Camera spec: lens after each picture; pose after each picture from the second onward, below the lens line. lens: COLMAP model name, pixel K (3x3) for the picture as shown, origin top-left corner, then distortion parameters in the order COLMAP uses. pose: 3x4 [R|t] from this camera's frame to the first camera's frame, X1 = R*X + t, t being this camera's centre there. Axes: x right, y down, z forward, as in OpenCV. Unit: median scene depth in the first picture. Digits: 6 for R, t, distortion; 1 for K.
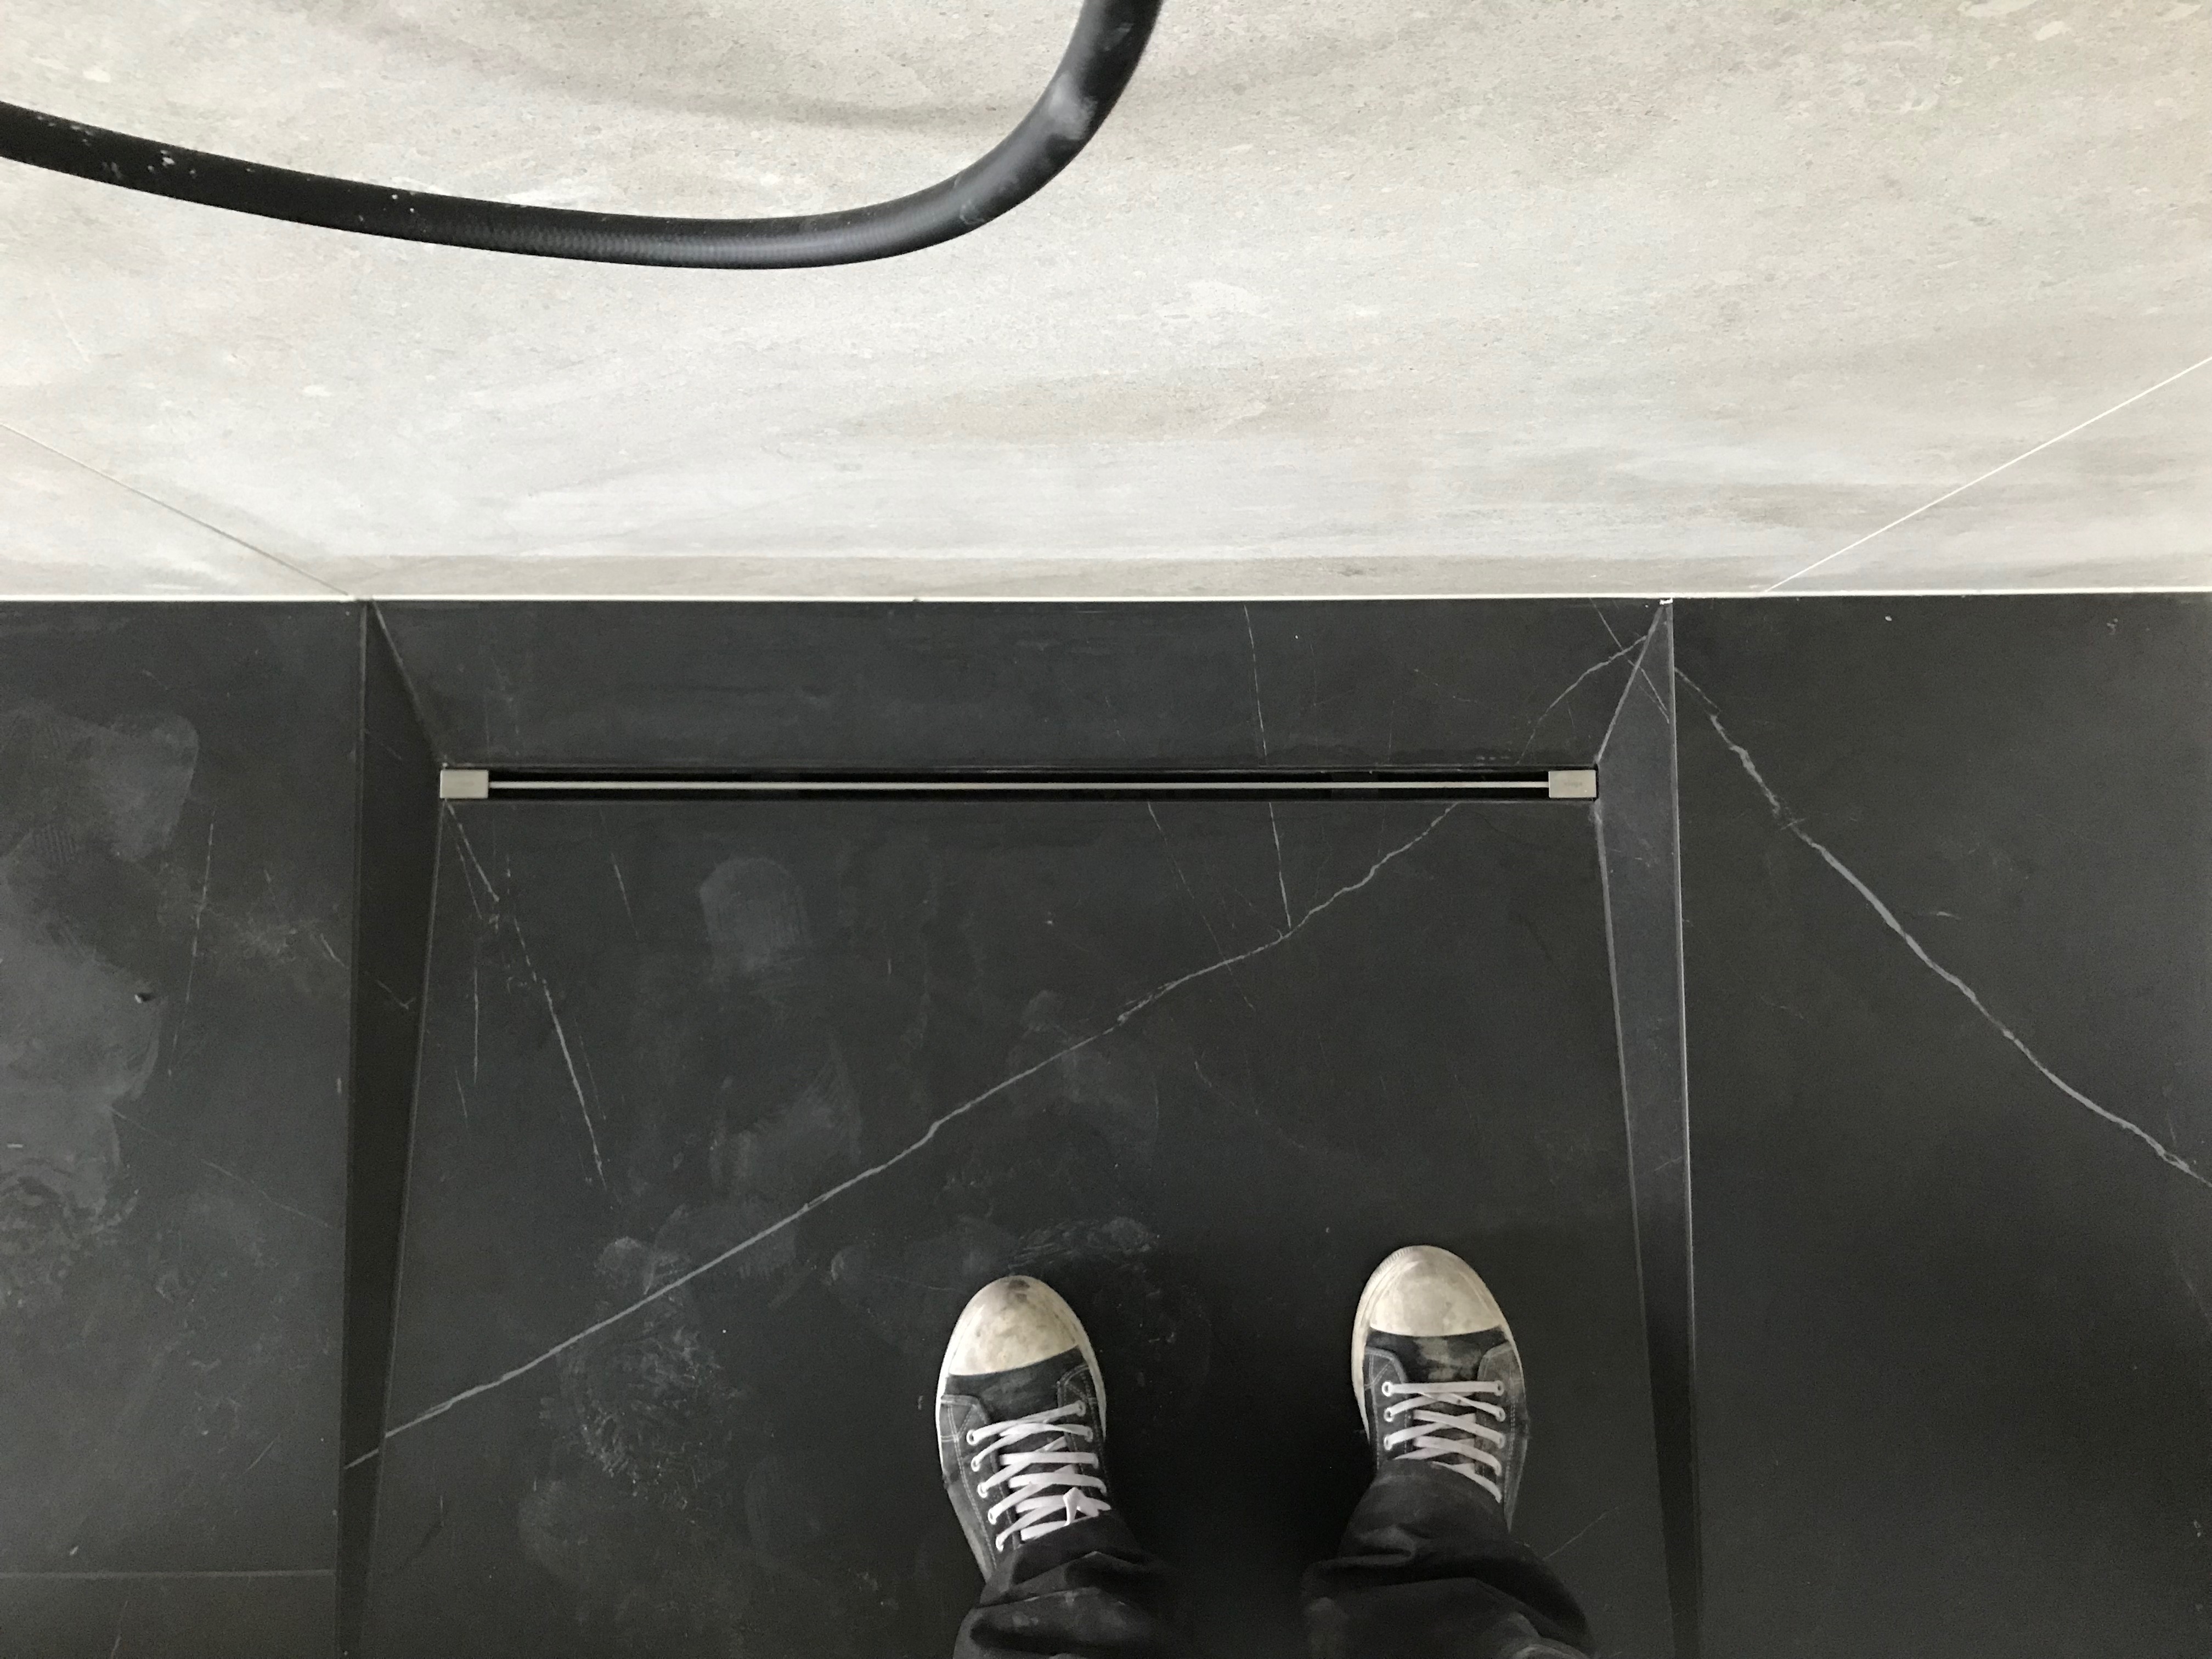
lens RADIAL K [[1814.8, 0, 1119.1], [0, 1814.8, 828.0], [0, 0, 1]] dist [-0.007686, -0.000450]
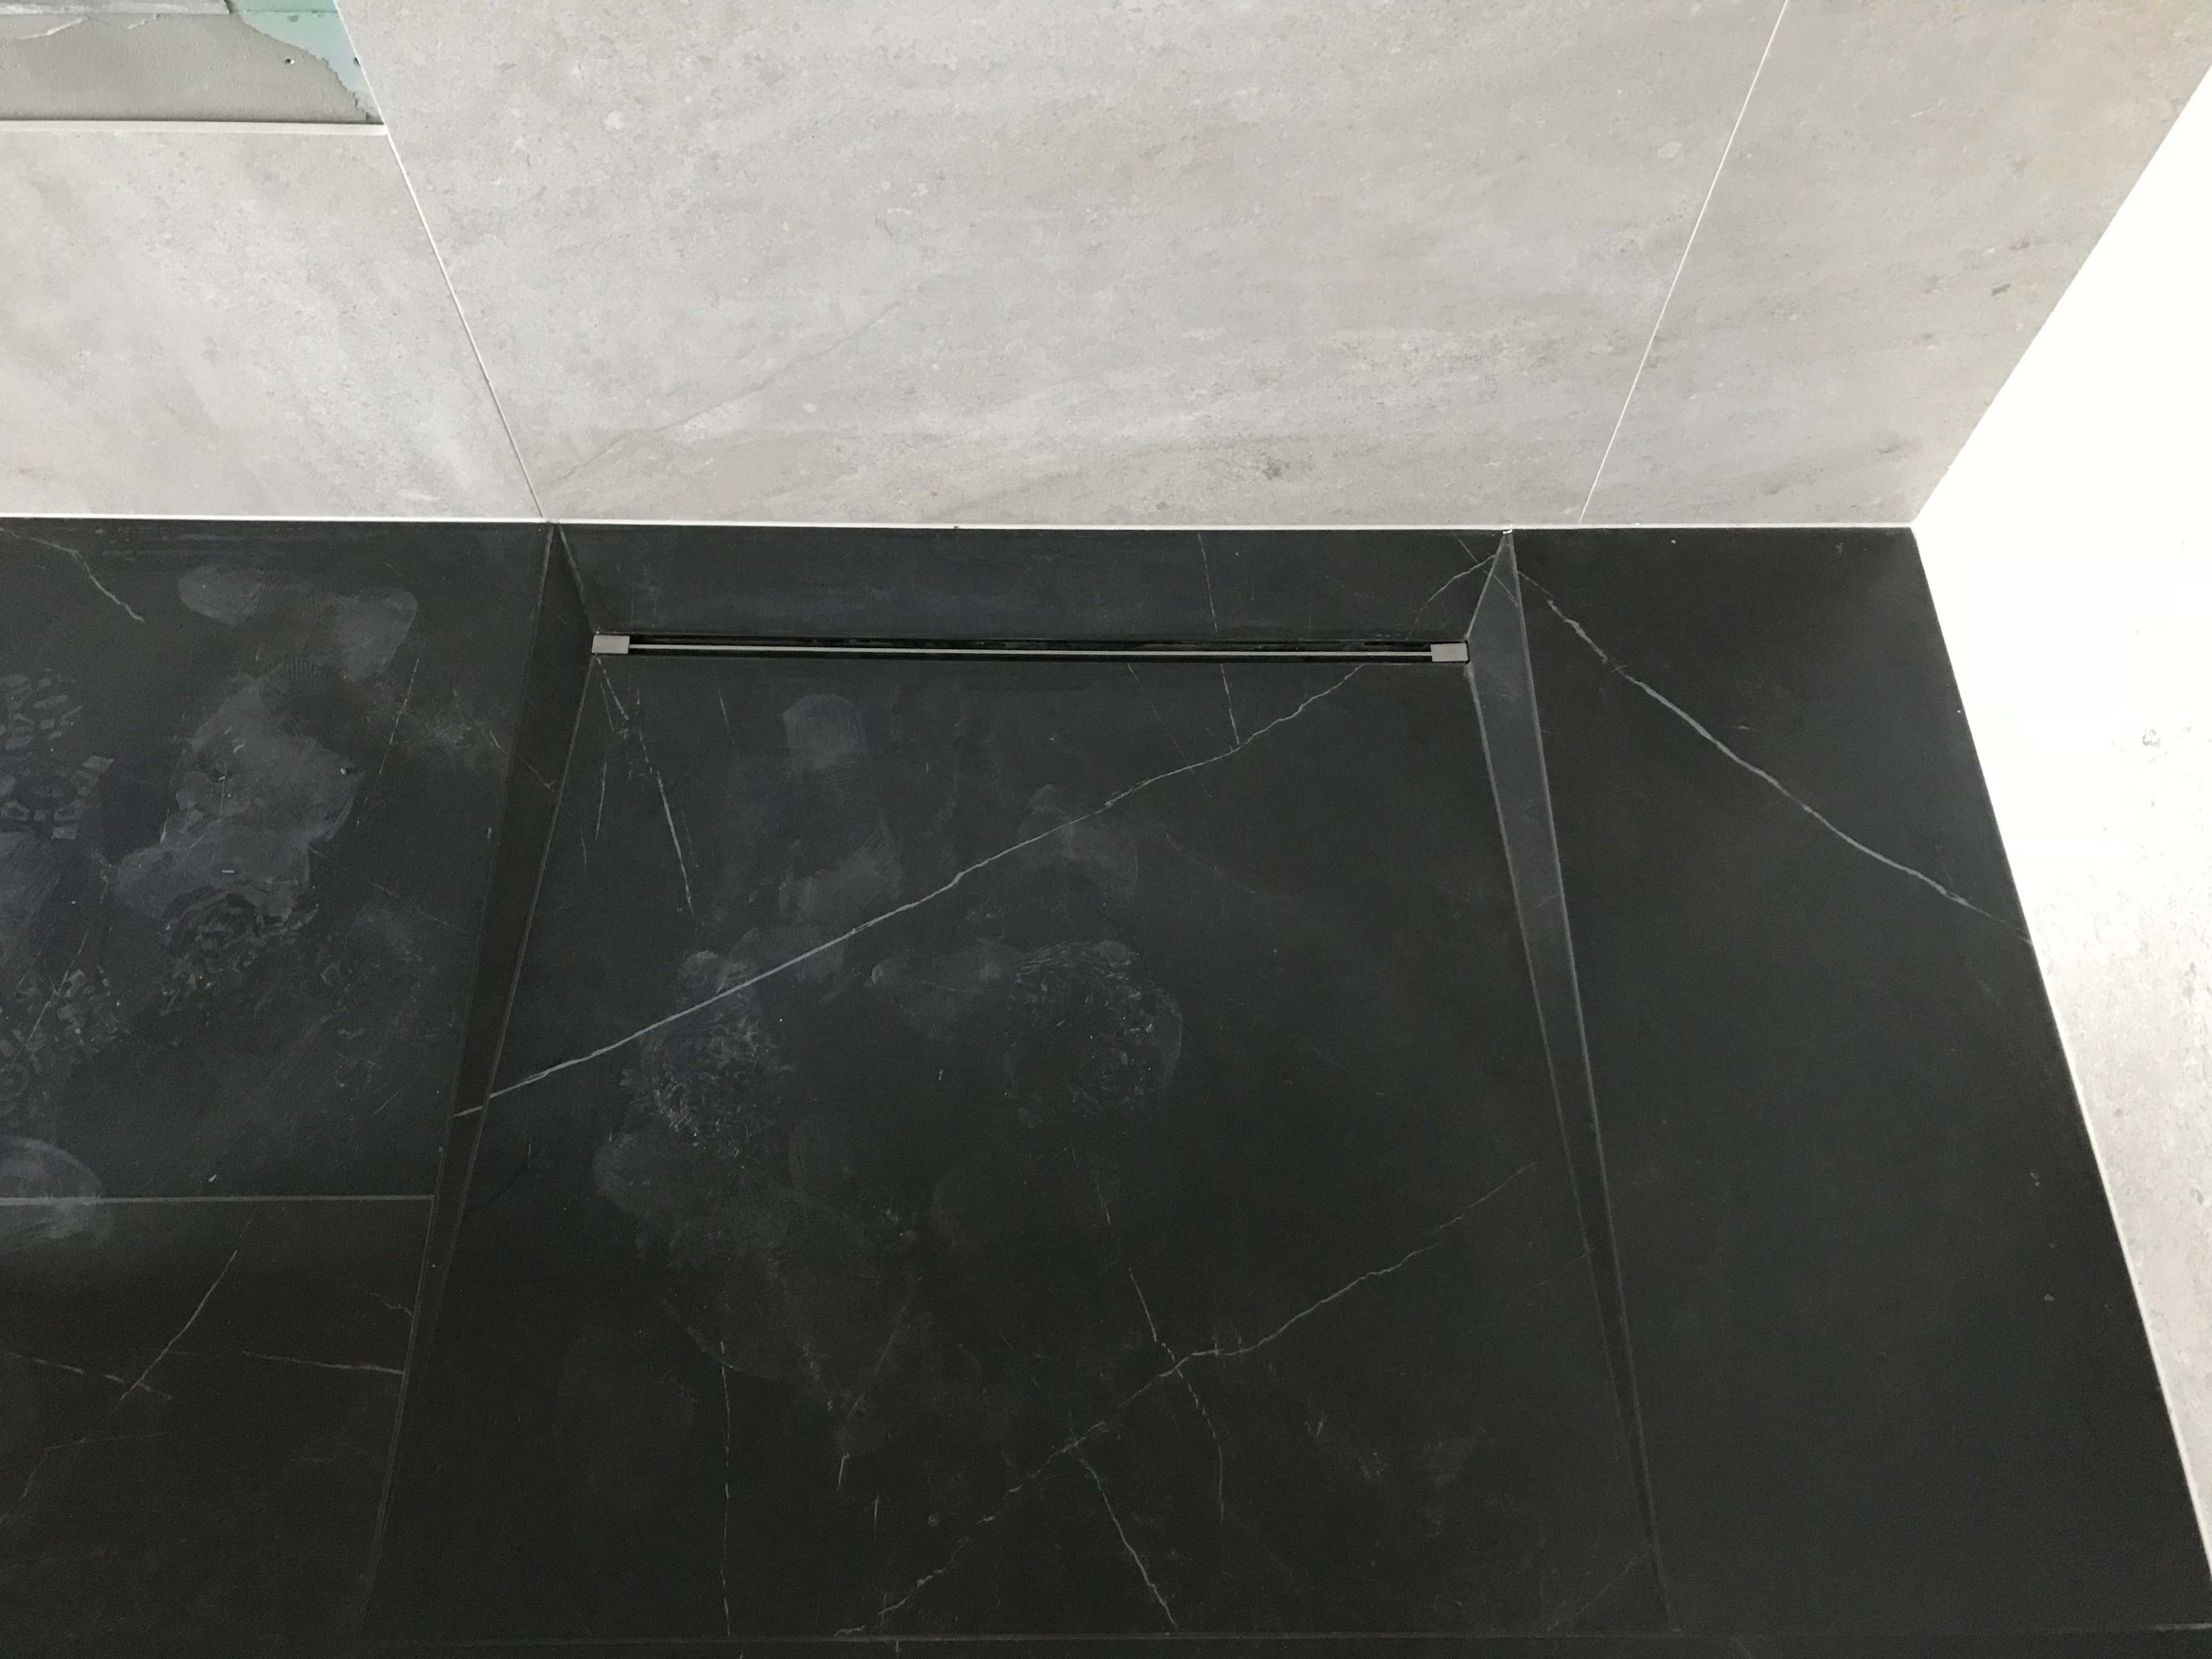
lens RADIAL K [[1768.5, 0, 1112.0], [0, 1768.5, 824.2], [0, 0, 1]] dist [0.101515, -0.389765]
pose [[0.999995, -0.003010, 0.000690, 0.003238], [0.003033, 0.915845, -0.401520, 0.629148], [0.000576, 0.401520, 0.915850, -0.138593]]
